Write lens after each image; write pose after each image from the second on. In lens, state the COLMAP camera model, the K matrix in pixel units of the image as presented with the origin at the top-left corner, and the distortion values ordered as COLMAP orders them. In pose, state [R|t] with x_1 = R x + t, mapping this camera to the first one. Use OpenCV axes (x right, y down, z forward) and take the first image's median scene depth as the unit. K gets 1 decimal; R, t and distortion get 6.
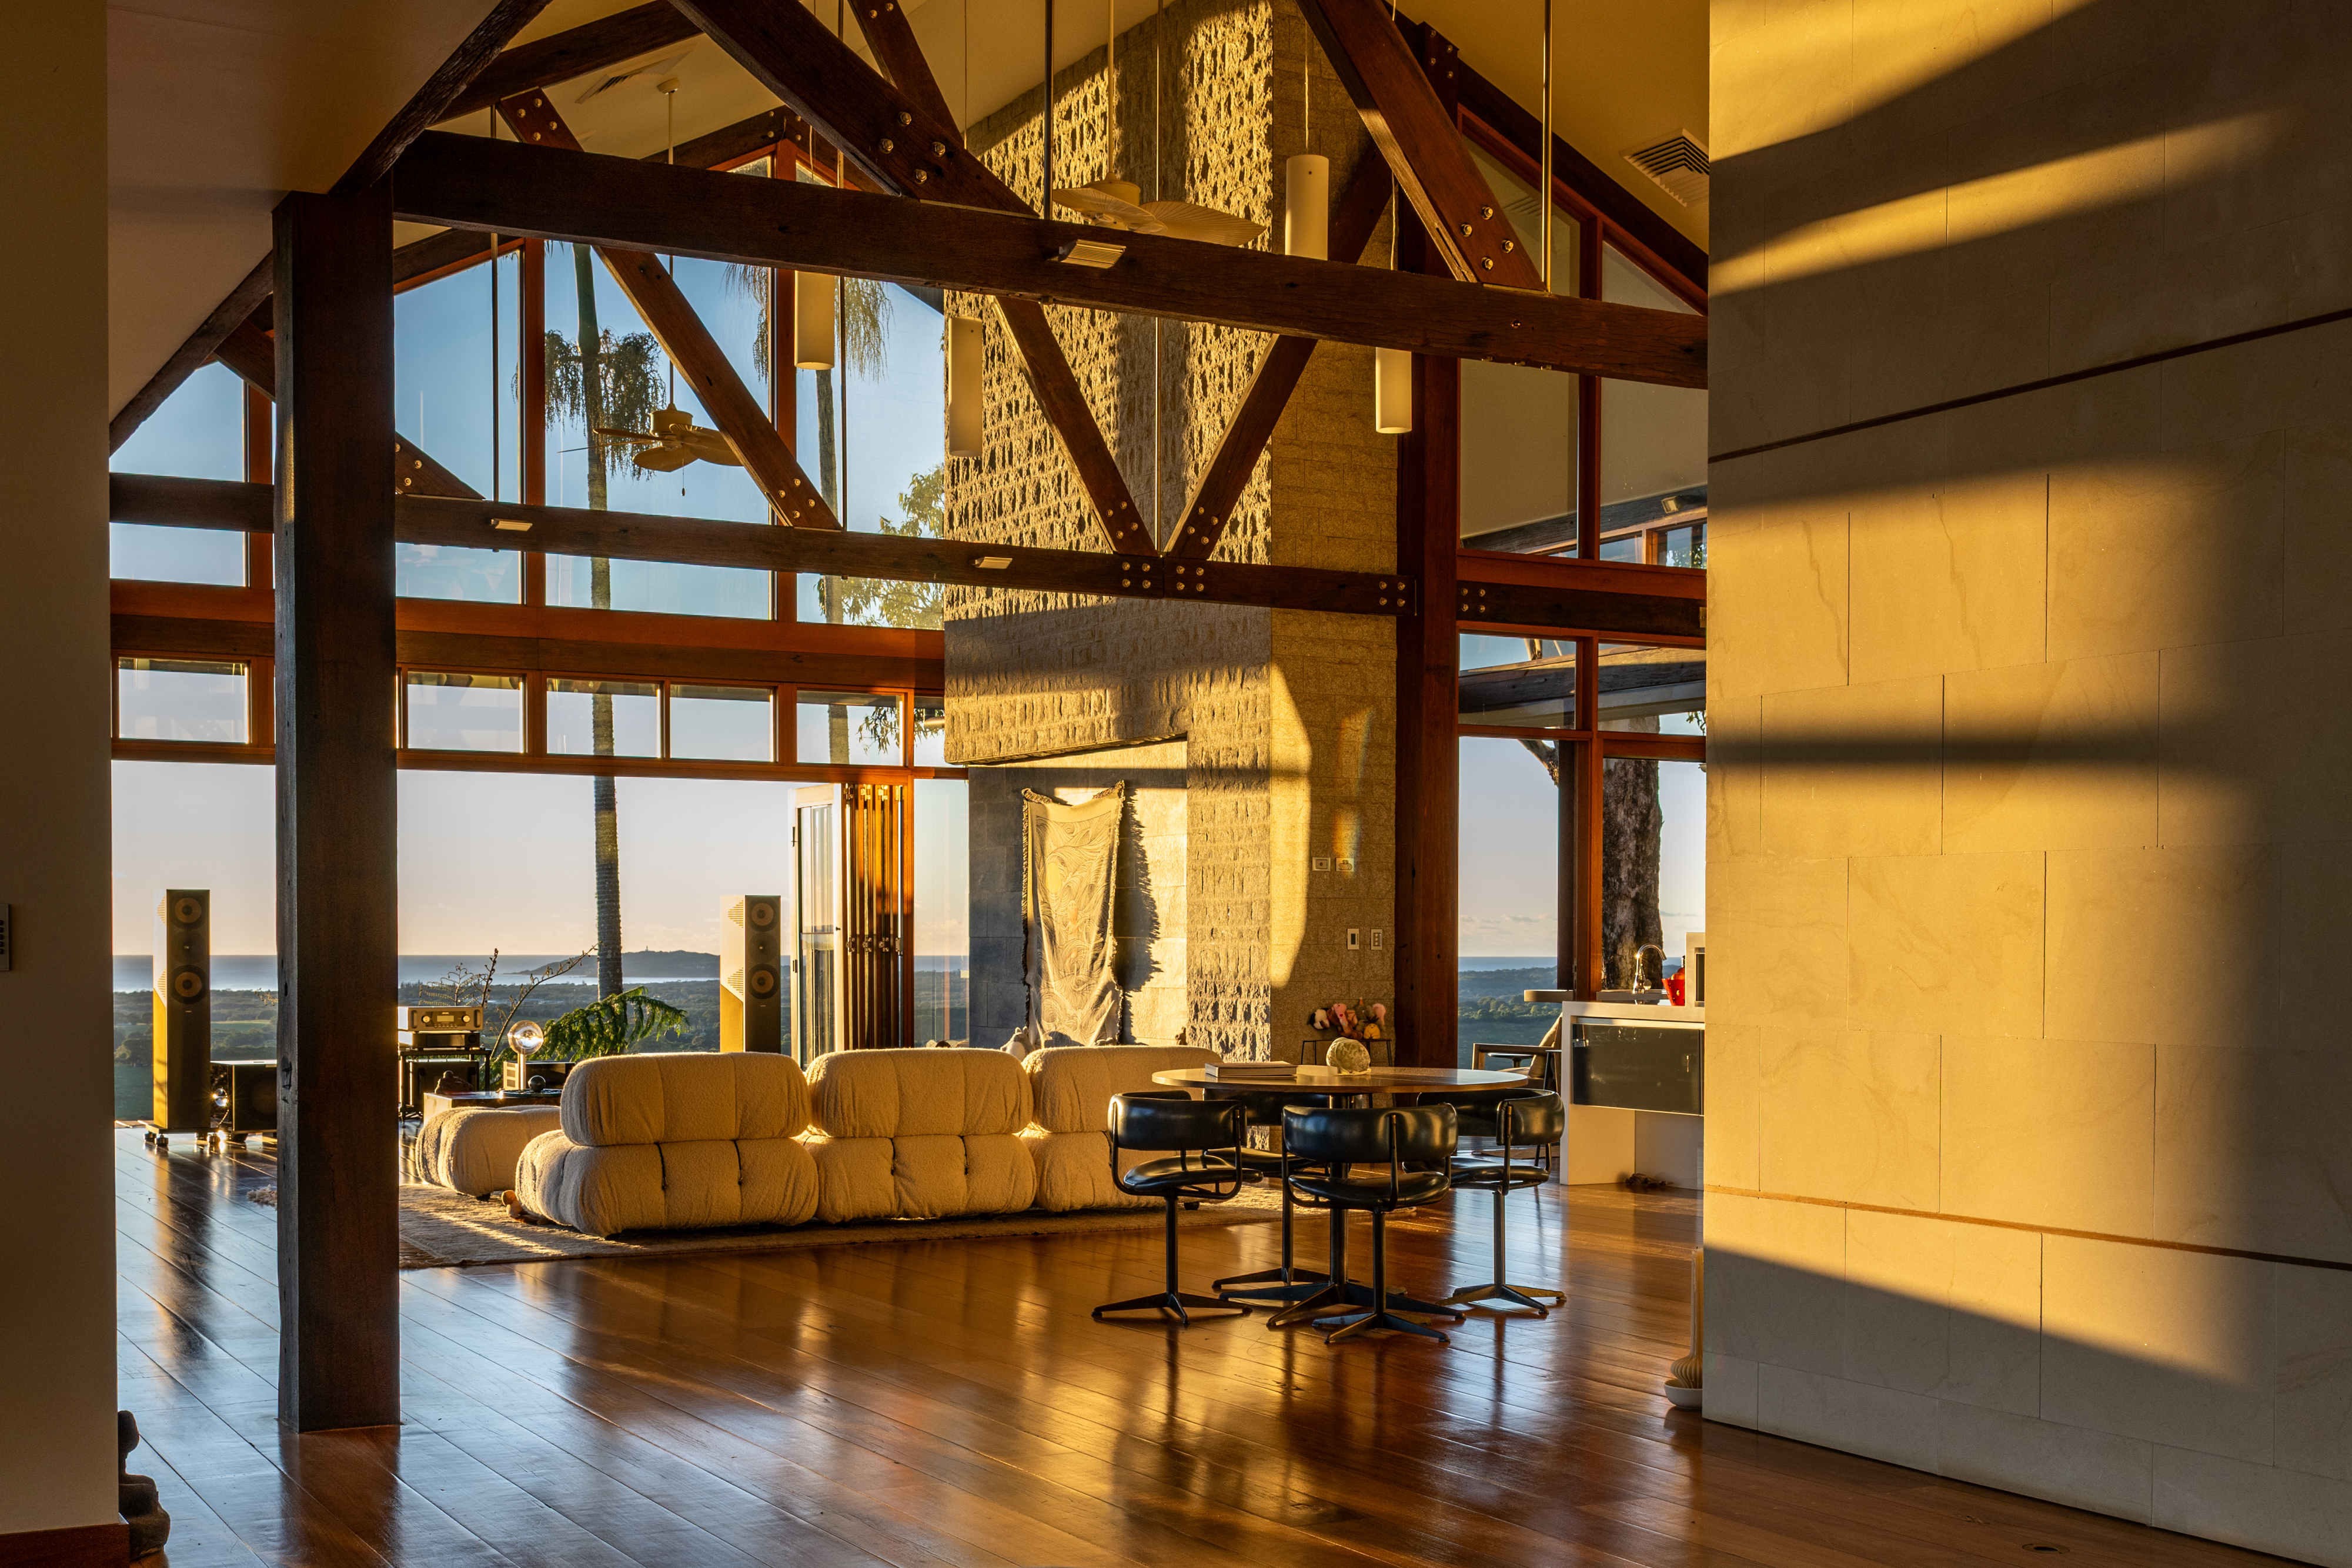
lens RADIAL K [[2685.1, 0, 1175.7], [0, 2685.1, 783.8], [0, 0, 1]] dist [-0.004499, 0.000000]
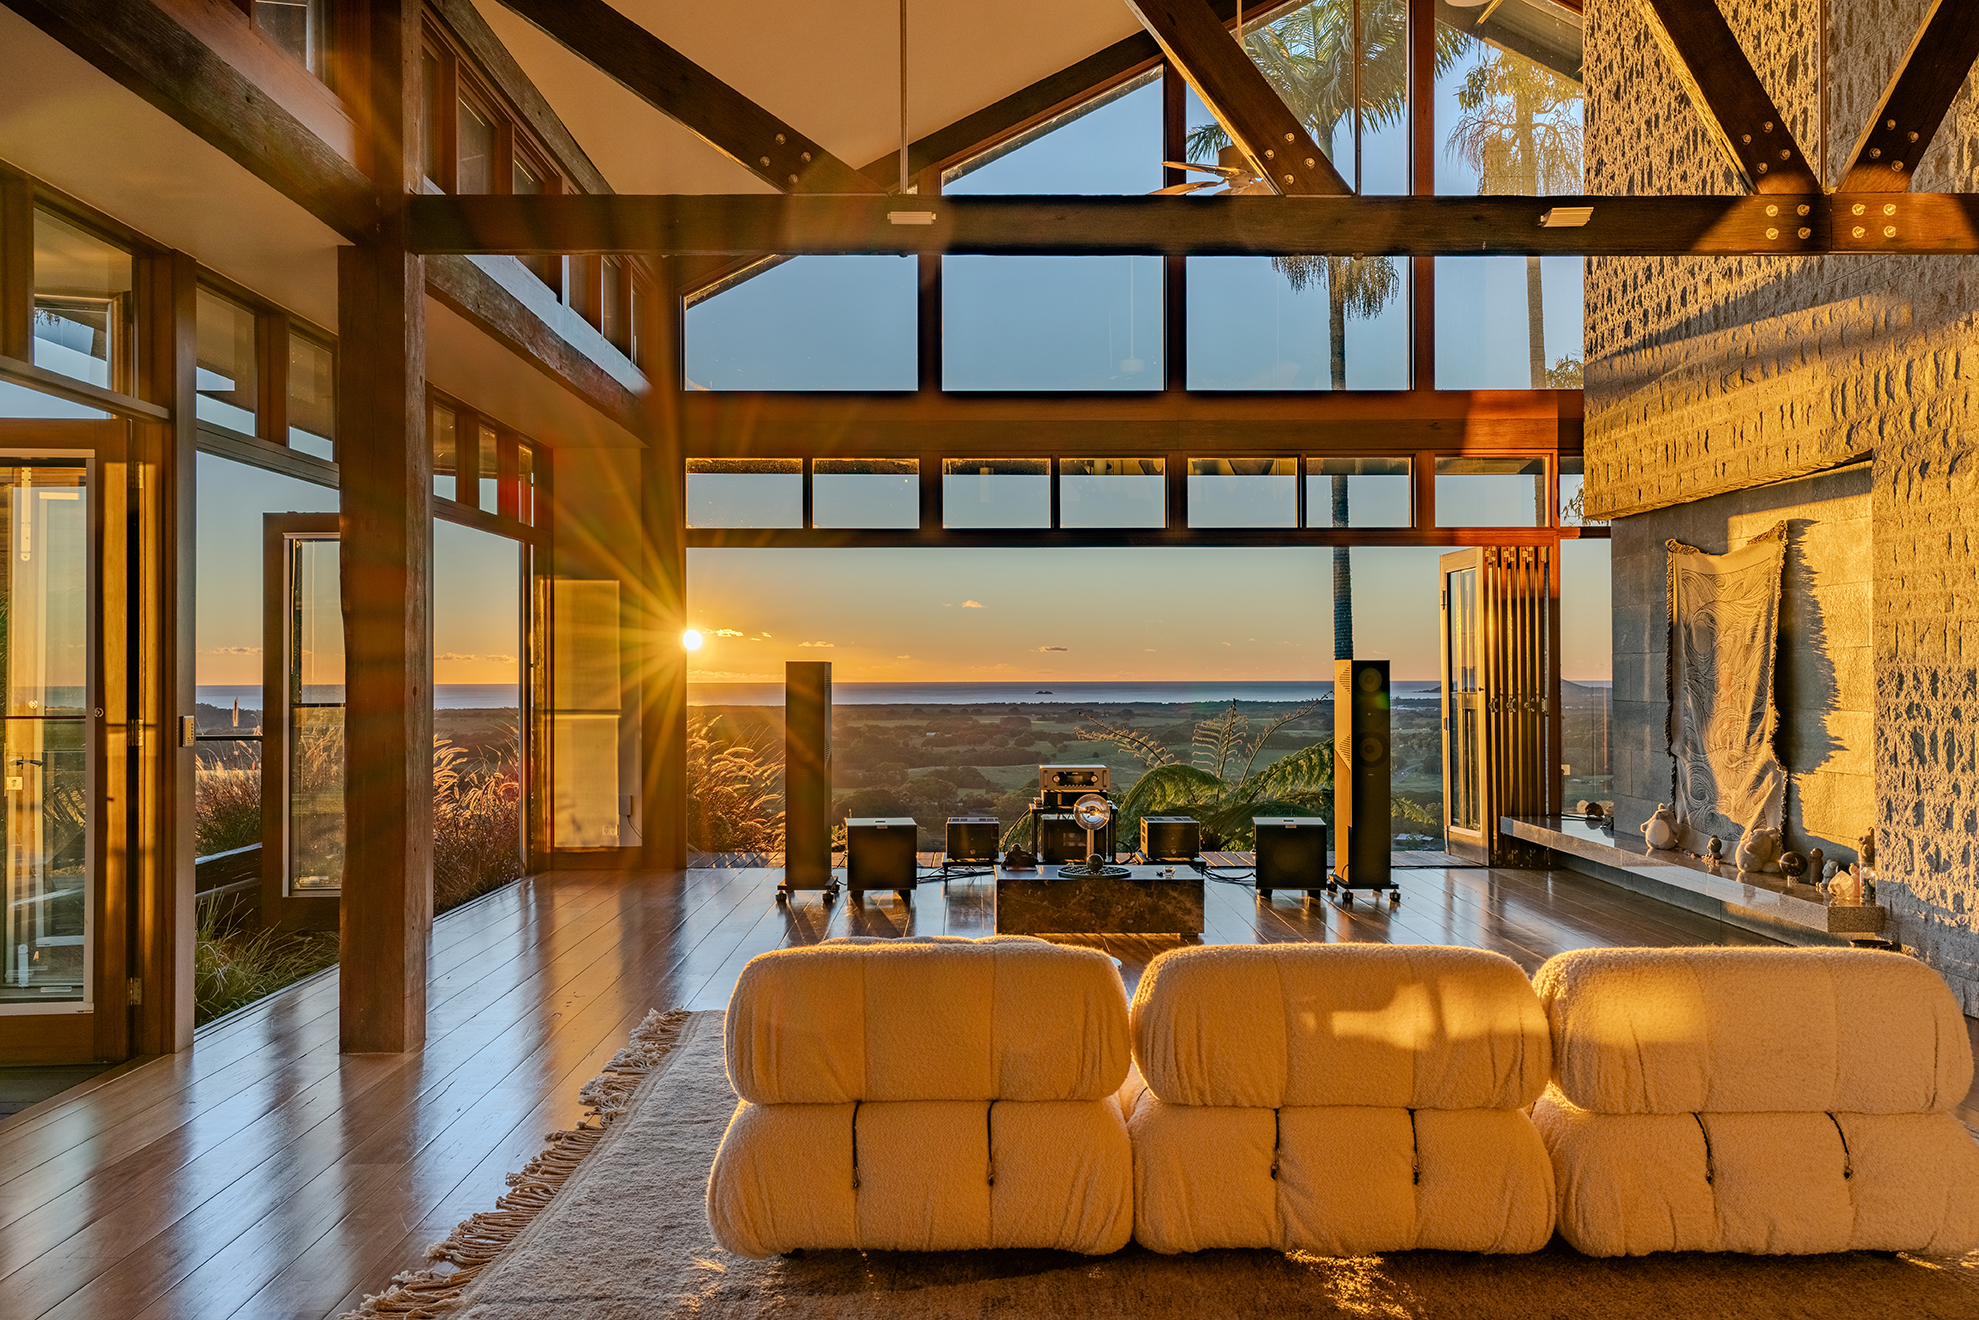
lens RADIAL K [[1589.9, 0, 989.3], [0, 1589.9, 658.4], [0, 0, 1]] dist [0.012684, -0.002027]
pose [[0.874479, -0.009211, -0.484976, 0.004095], [0.033248, 0.998606, 0.040984, 0.013446], [0.483923, -0.051965, 0.873567, 0.452964]]
